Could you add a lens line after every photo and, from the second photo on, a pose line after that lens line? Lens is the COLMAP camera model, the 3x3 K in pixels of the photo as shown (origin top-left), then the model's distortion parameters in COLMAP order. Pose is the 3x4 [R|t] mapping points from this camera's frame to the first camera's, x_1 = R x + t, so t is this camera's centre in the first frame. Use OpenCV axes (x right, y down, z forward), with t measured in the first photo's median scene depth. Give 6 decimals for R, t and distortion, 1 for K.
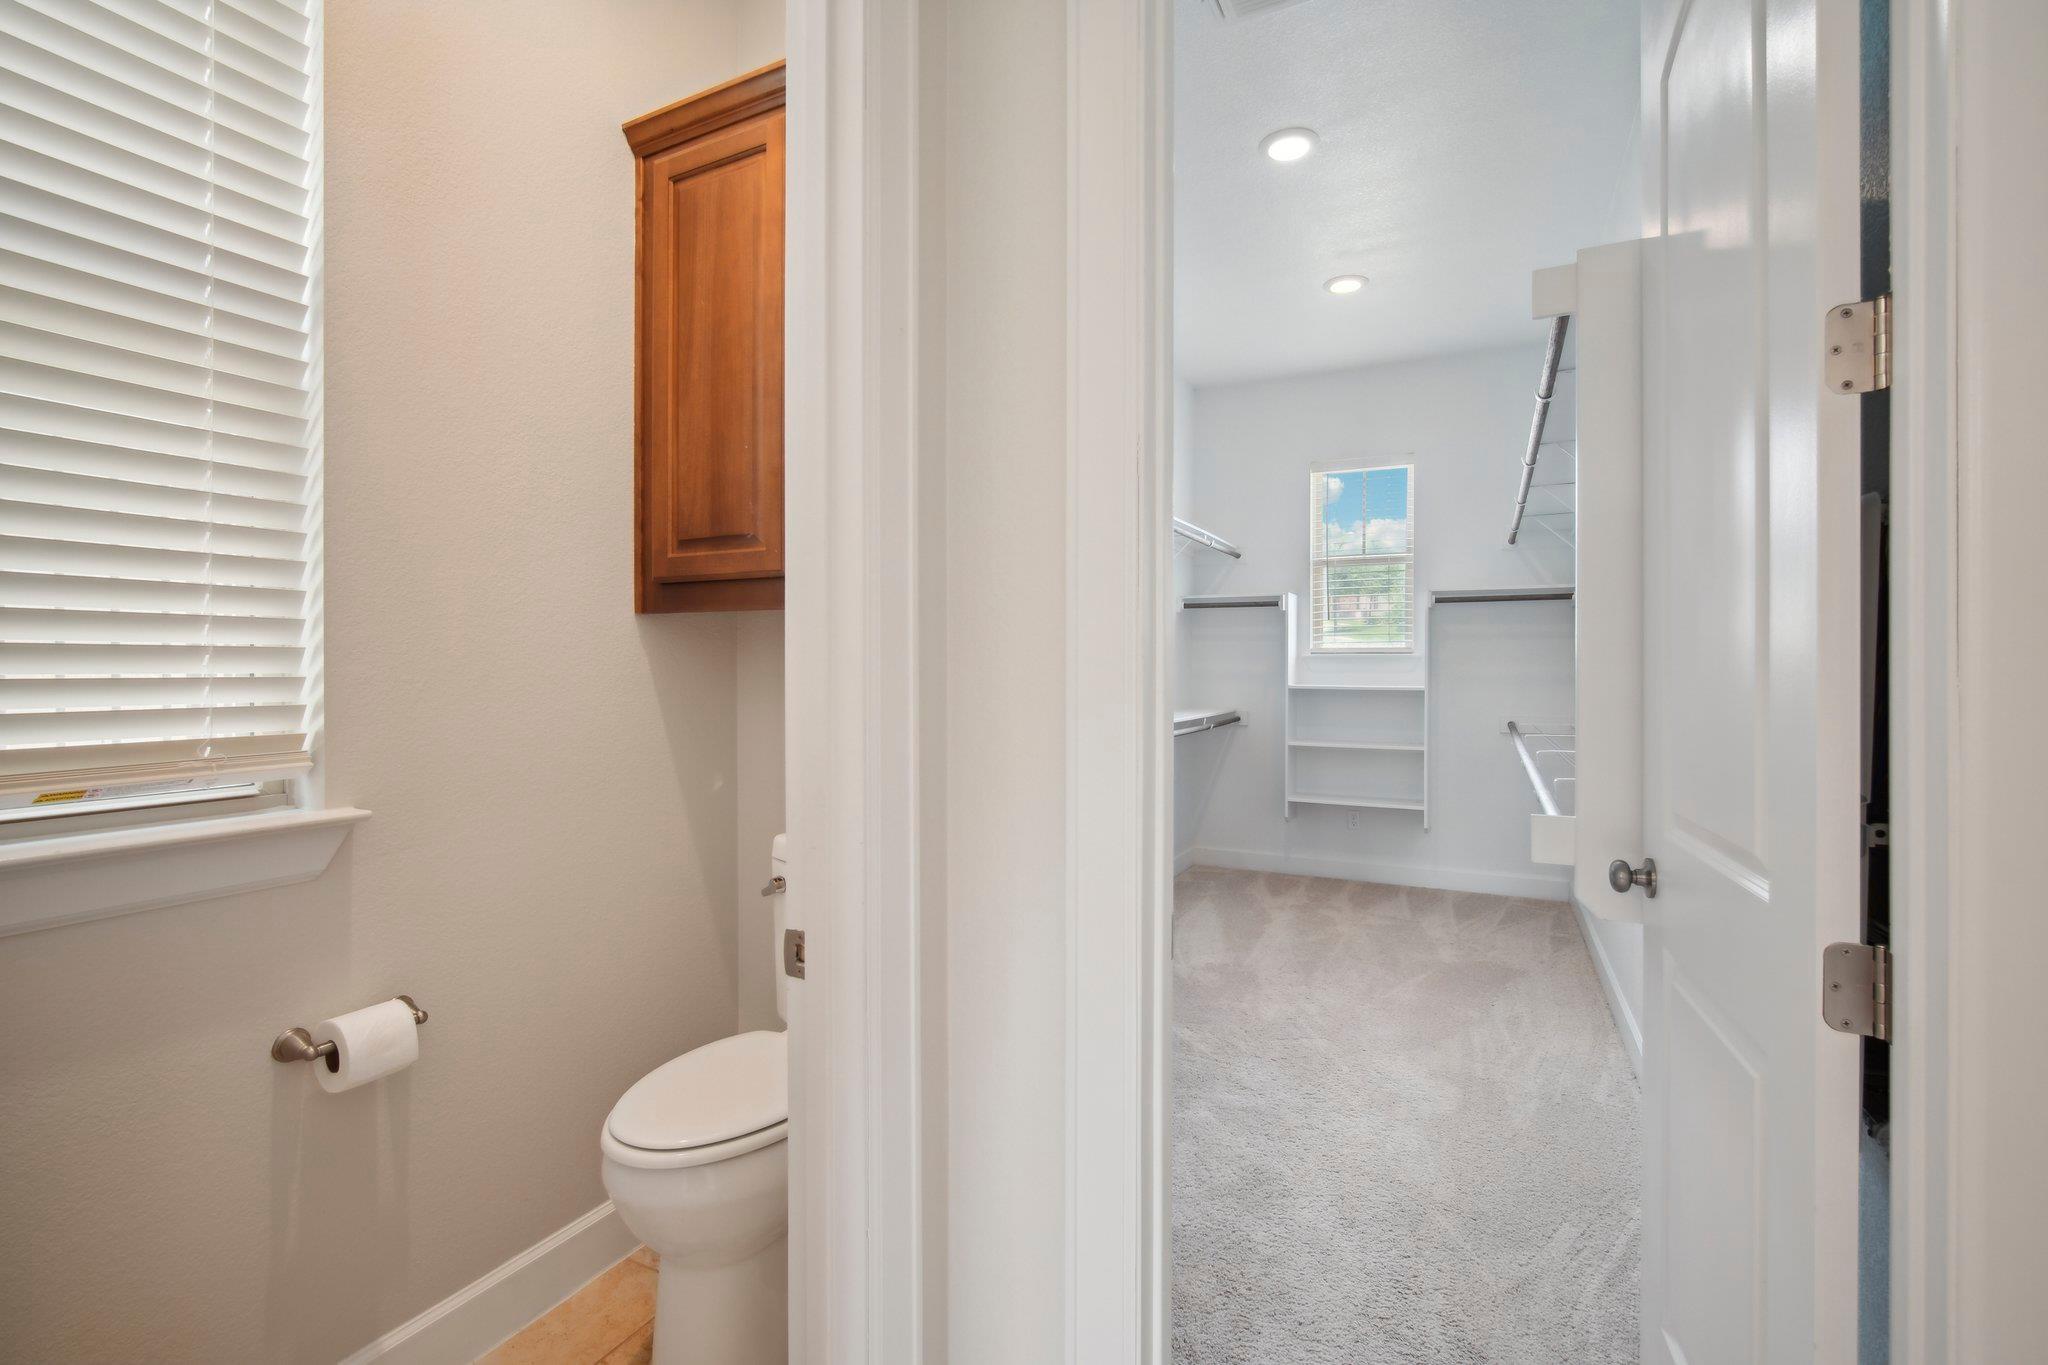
lens RADIAL K [[900.3, 0, 1029.3], [0, 900.3, 669.5], [0, 0, 1]] dist [-0.002869, -0.000169]
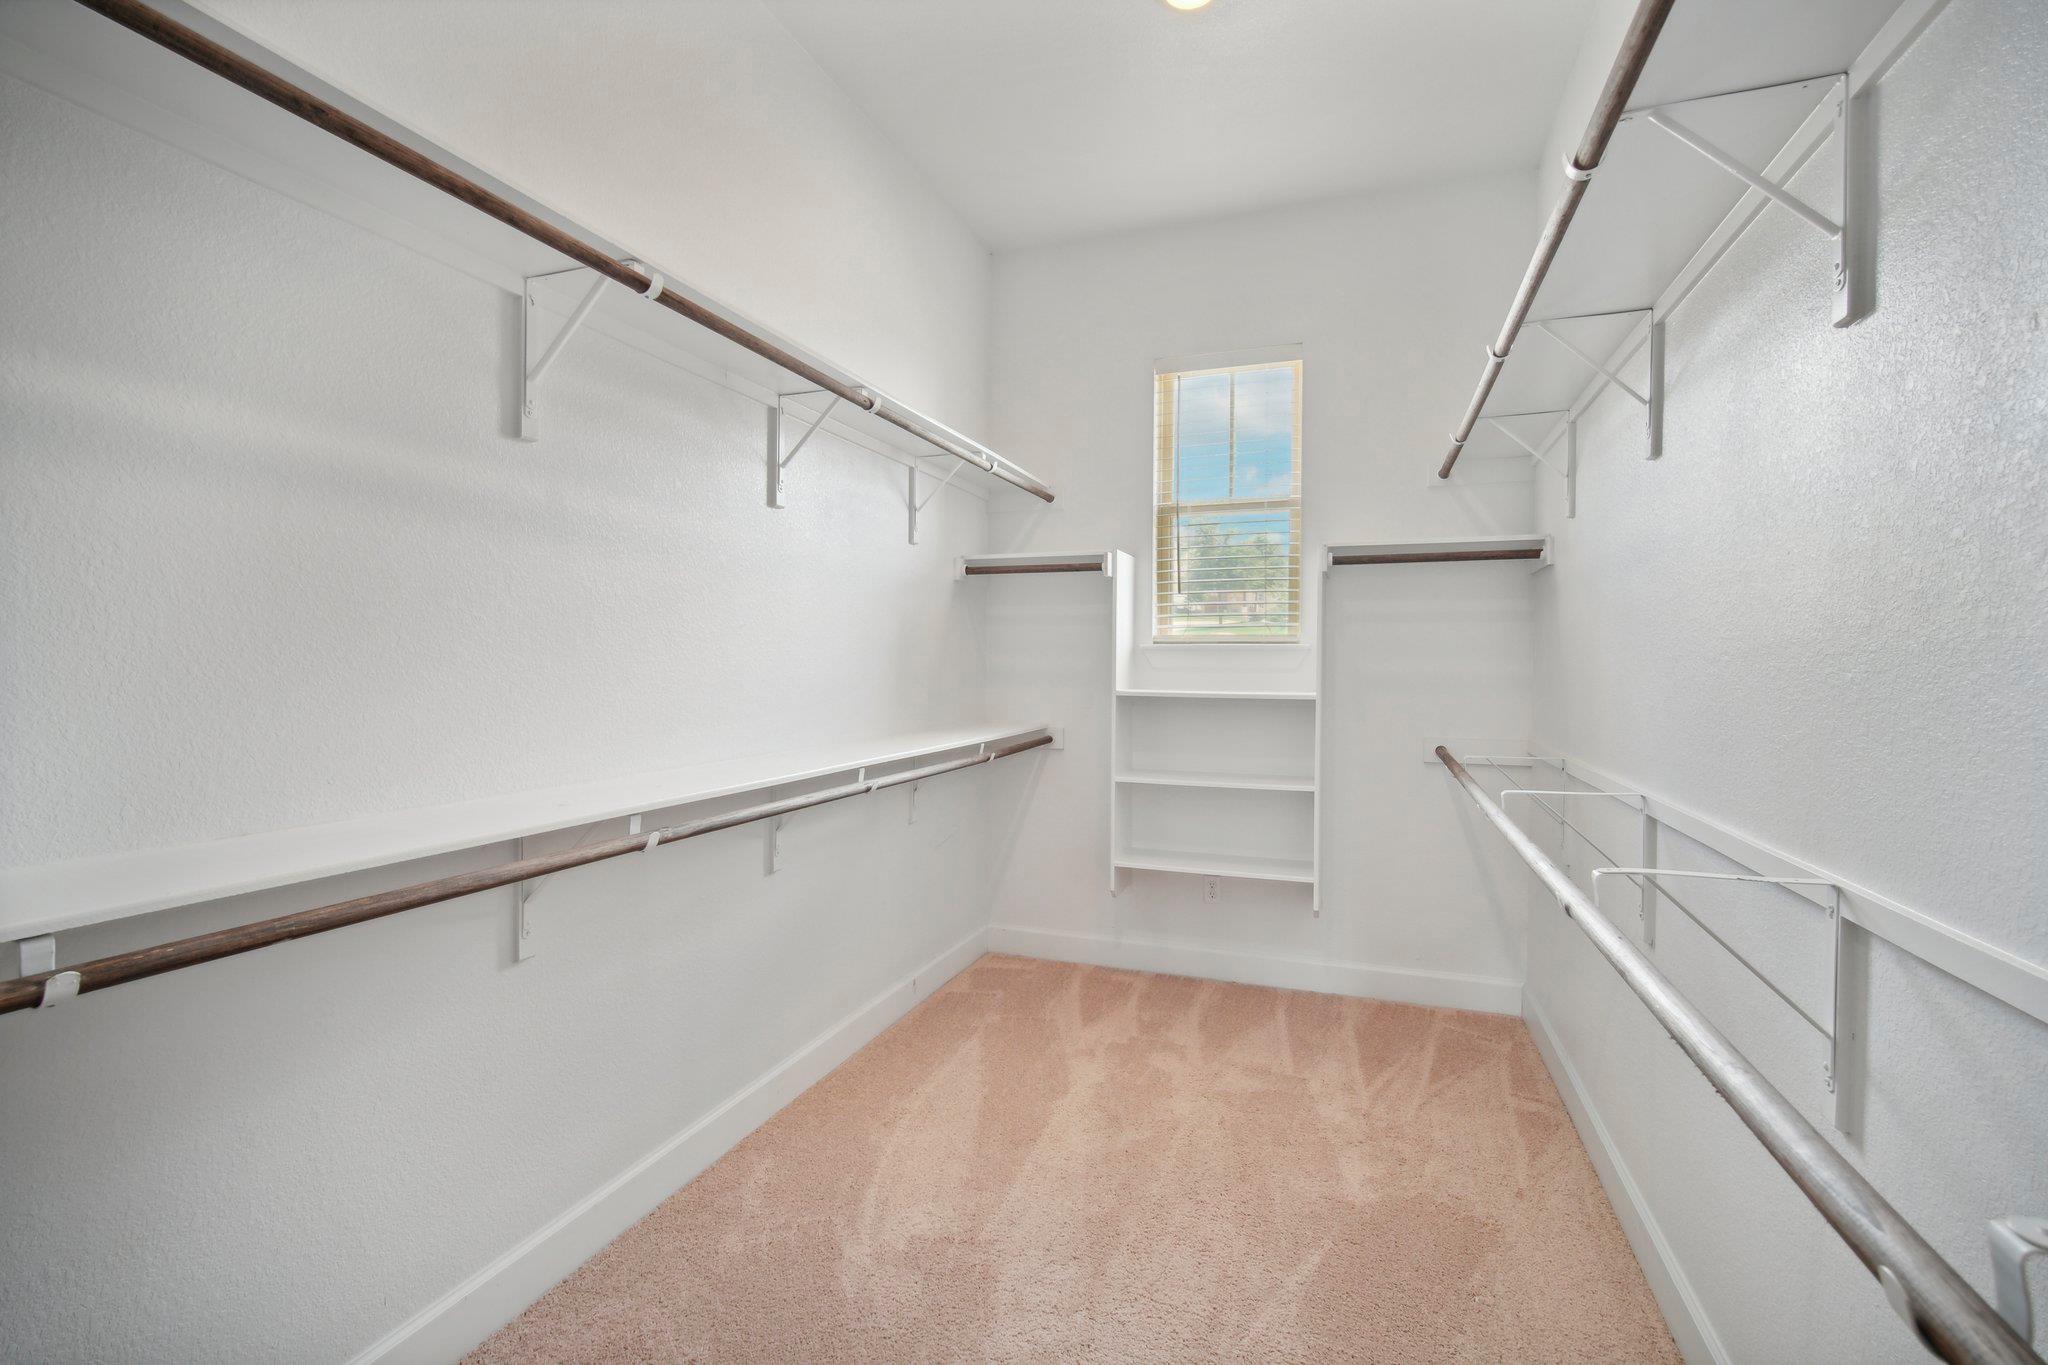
lens RADIAL K [[900.3, 0, 1018.5], [0, 900.3, 682.2], [0, 0, 1]] dist [-0.002869, -0.000169]
pose [[0.994639, 0.000361, 0.103412, 0.149227], [-0.002407, 0.999804, 0.019657, -0.001487], [-0.103385, -0.019801, 0.994444, 0.354732]]
